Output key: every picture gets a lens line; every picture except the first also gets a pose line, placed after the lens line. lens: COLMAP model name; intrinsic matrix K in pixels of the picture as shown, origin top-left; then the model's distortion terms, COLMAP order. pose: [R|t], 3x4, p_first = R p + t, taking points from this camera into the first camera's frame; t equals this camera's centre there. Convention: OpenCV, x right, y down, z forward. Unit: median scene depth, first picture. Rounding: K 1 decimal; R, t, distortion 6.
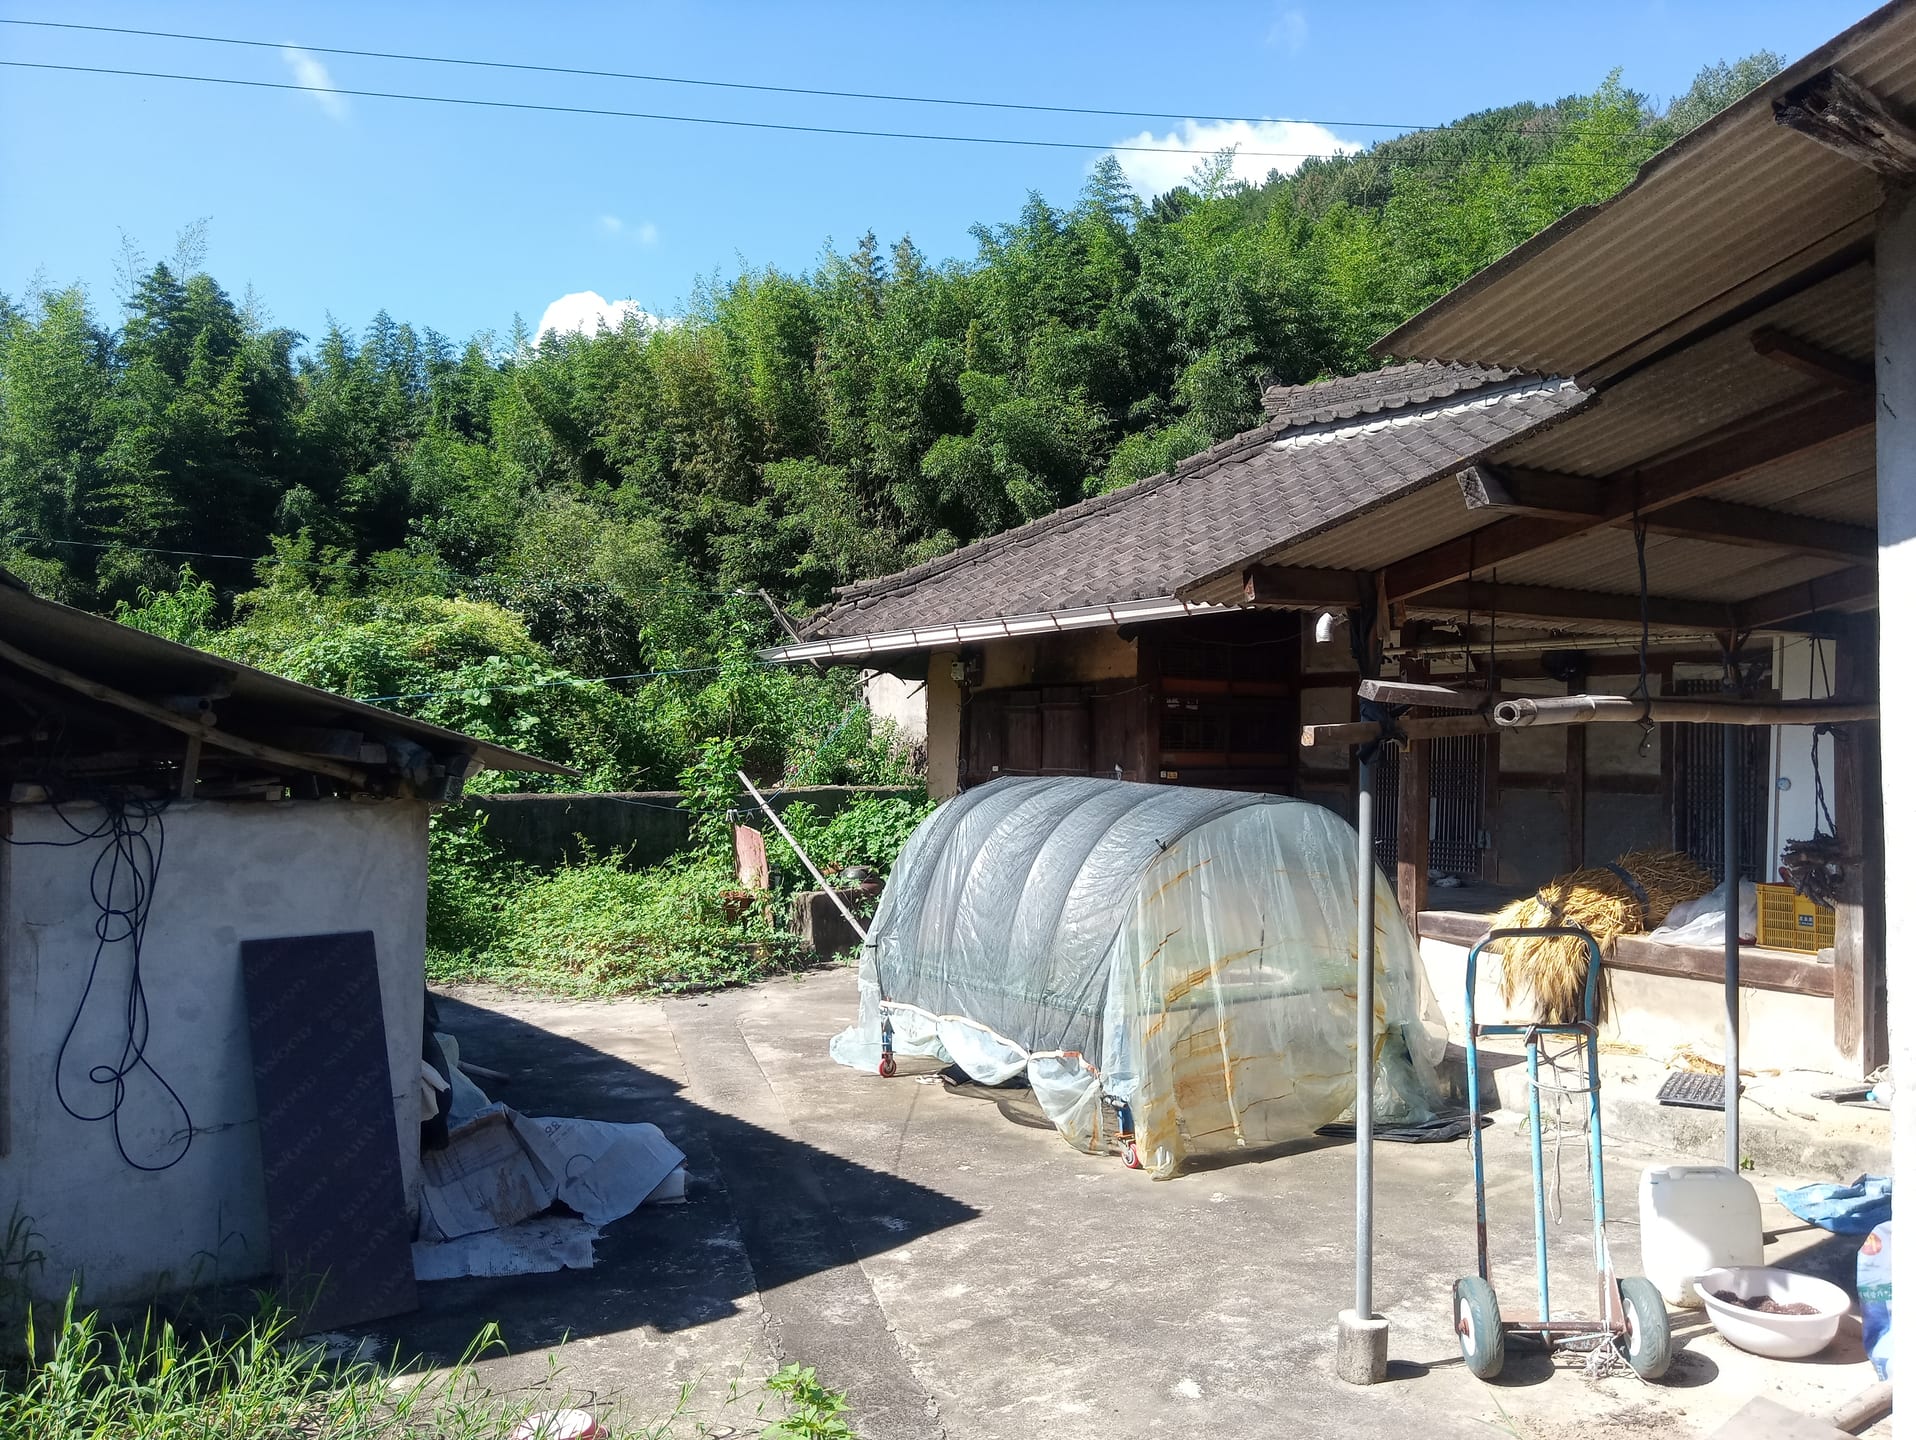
lens RADIAL K [[1454.5, 0, 953.3], [0, 1454.5, 715.4], [0, 0, 1]] dist [0.113360, -0.165964]
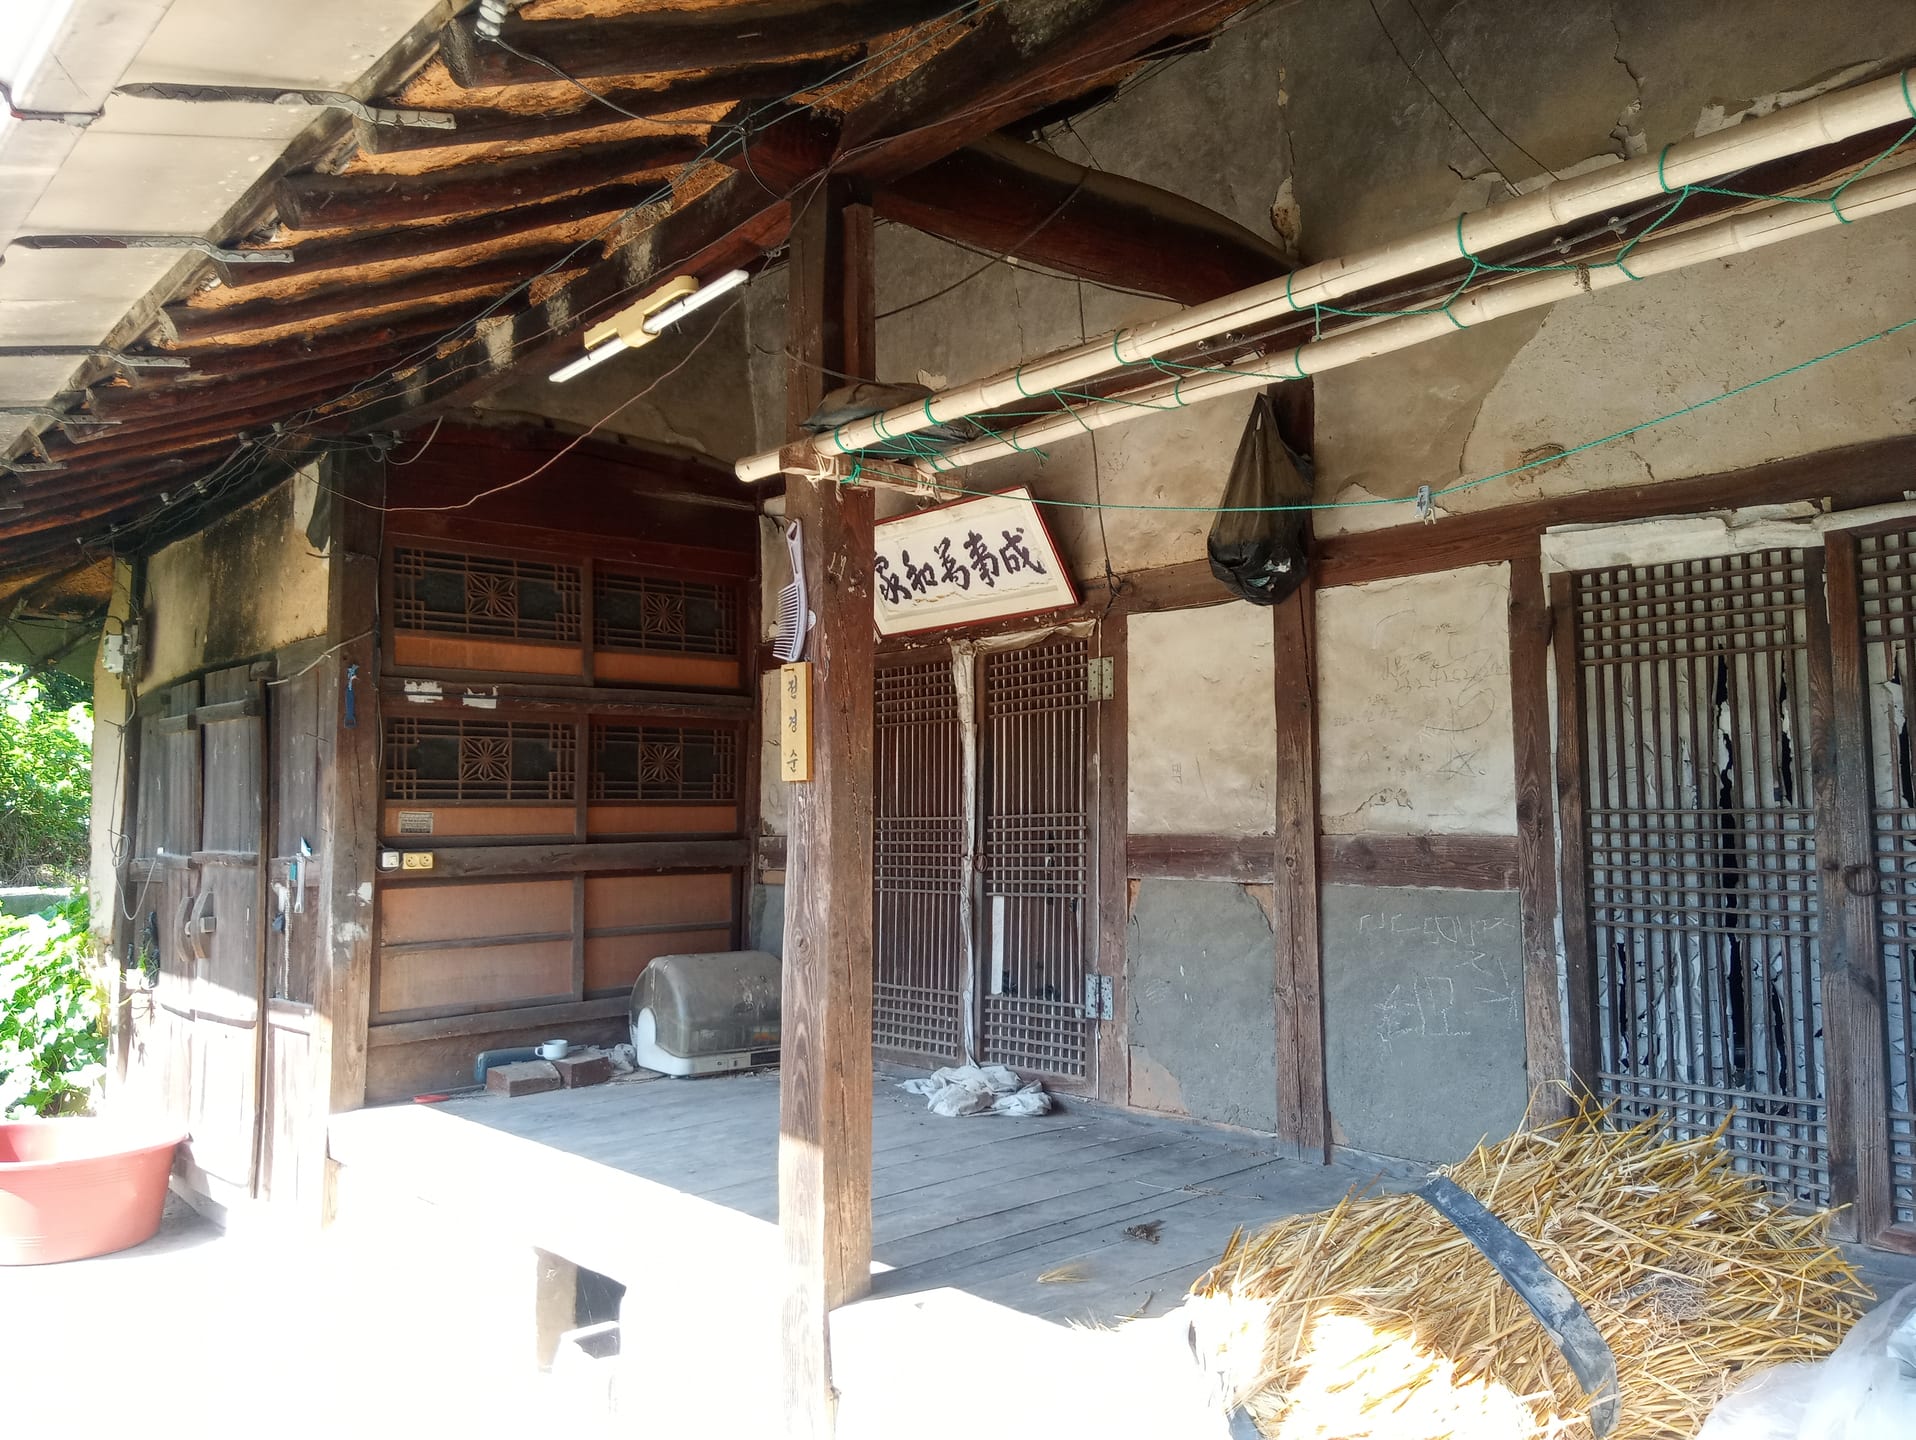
lens RADIAL K [[1455.1, 0, 956.3], [0, 1455.1, 716.2], [0, 0, 1]] dist [0.108618, -0.172355]
pose [[0.983961, -0.007044, 0.178243, 0.227598], [0.015497, 0.998818, -0.046075, 0.021001], [-0.177707, 0.048098, 0.982907, 0.547315]]
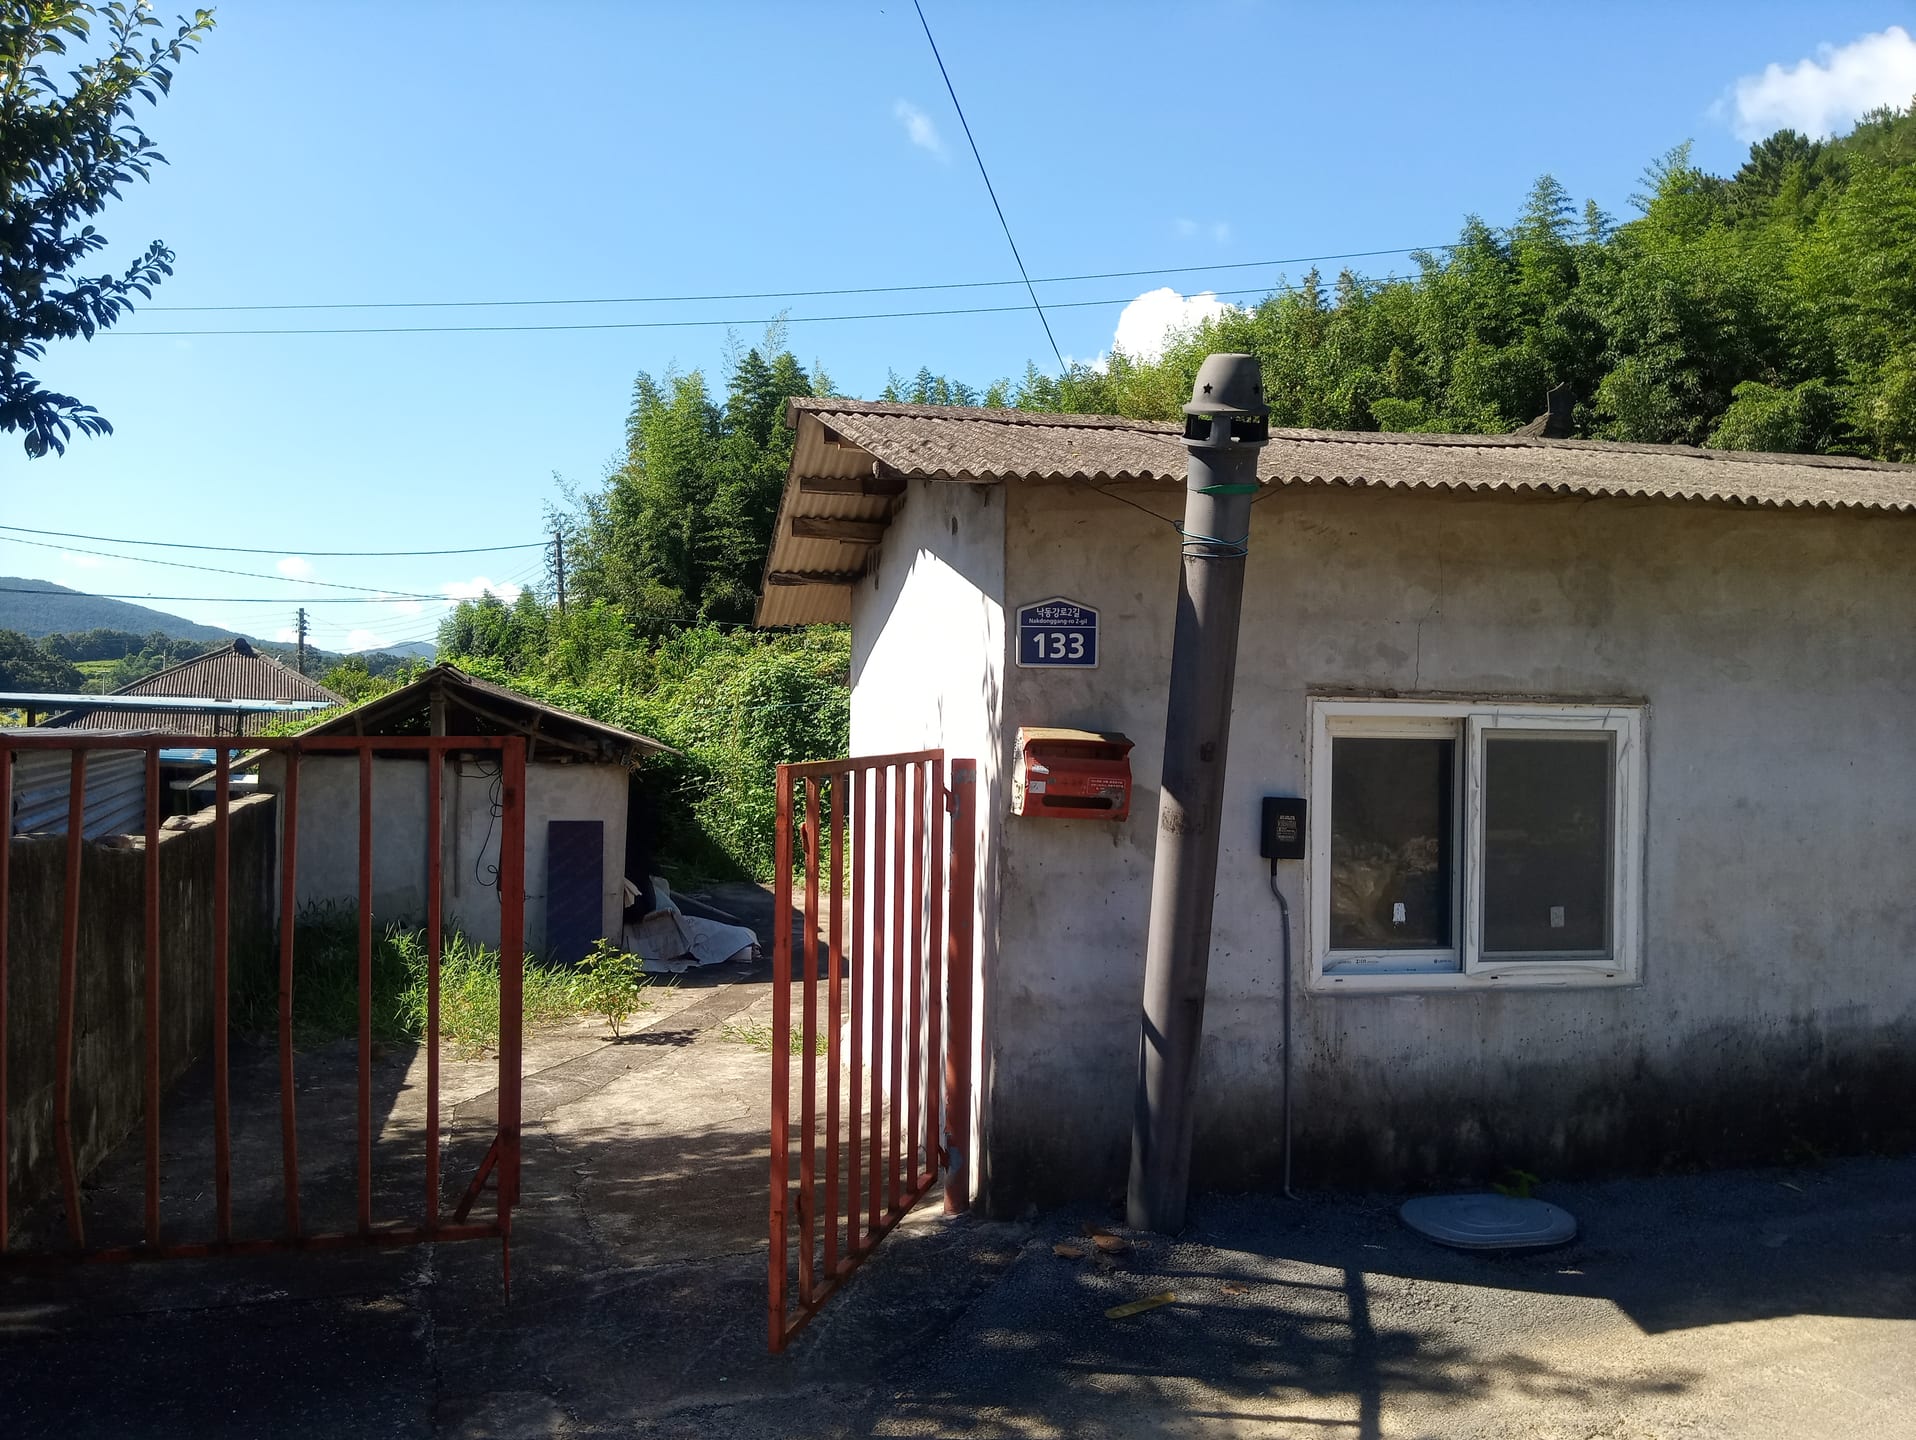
lens RADIAL K [[1454.5, 0, 953.3], [0, 1454.5, 715.4], [0, 0, 1]] dist [0.113360, -0.165964]
pose [[0.925271, 0.014623, -0.379026, 0.445814], [-0.012480, 0.999889, 0.008109, -0.020450], [0.379102, -0.002773, 0.925351, -0.415637]]
